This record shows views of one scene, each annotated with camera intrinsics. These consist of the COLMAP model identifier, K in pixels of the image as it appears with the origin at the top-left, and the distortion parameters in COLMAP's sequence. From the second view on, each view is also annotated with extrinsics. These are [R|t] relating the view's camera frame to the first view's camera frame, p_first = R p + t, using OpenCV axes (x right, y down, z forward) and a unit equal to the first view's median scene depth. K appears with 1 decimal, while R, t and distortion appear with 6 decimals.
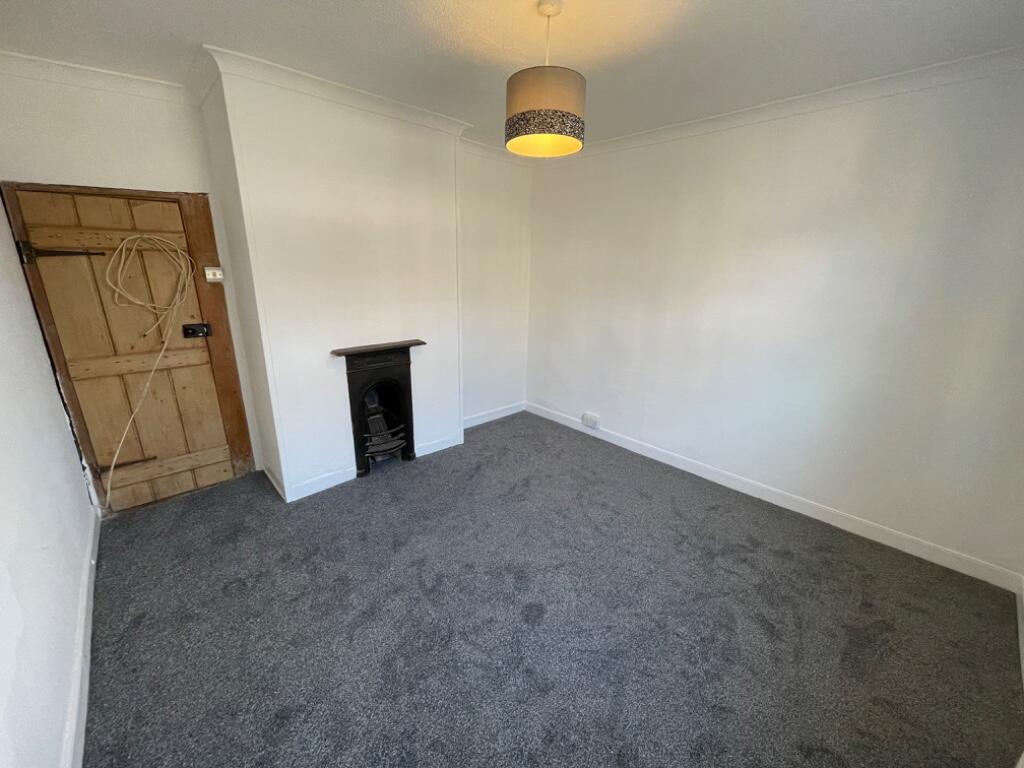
lens RADIAL K [[420.4, 0, 509.5], [0, 420.4, 401.7], [0, 0, 1]] dist [-0.020190, 0.008989]
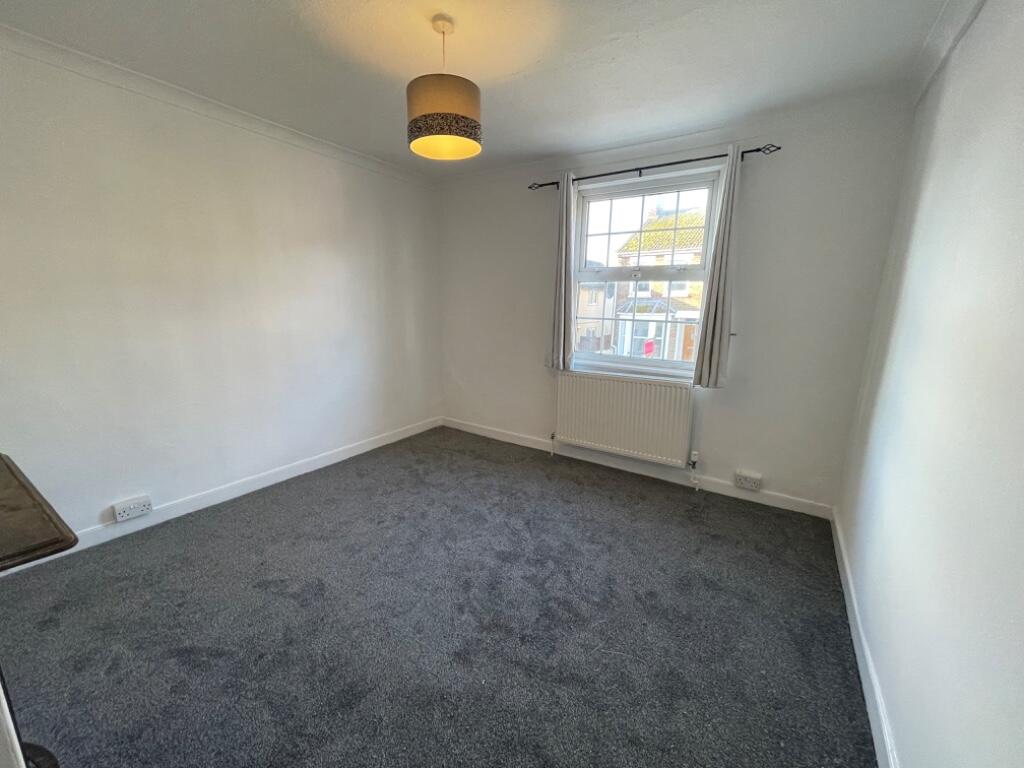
lens RADIAL K [[411.9, 0, 507.2], [0, 411.9, 384.0], [0, 0, 1]] dist [-0.018287, 0.008846]
pose [[-0.266114, -0.213076, 0.940097, -0.849901], [0.267506, 0.920633, 0.284388, -0.260416], [-0.926080, 0.327161, -0.187994, 0.938995]]
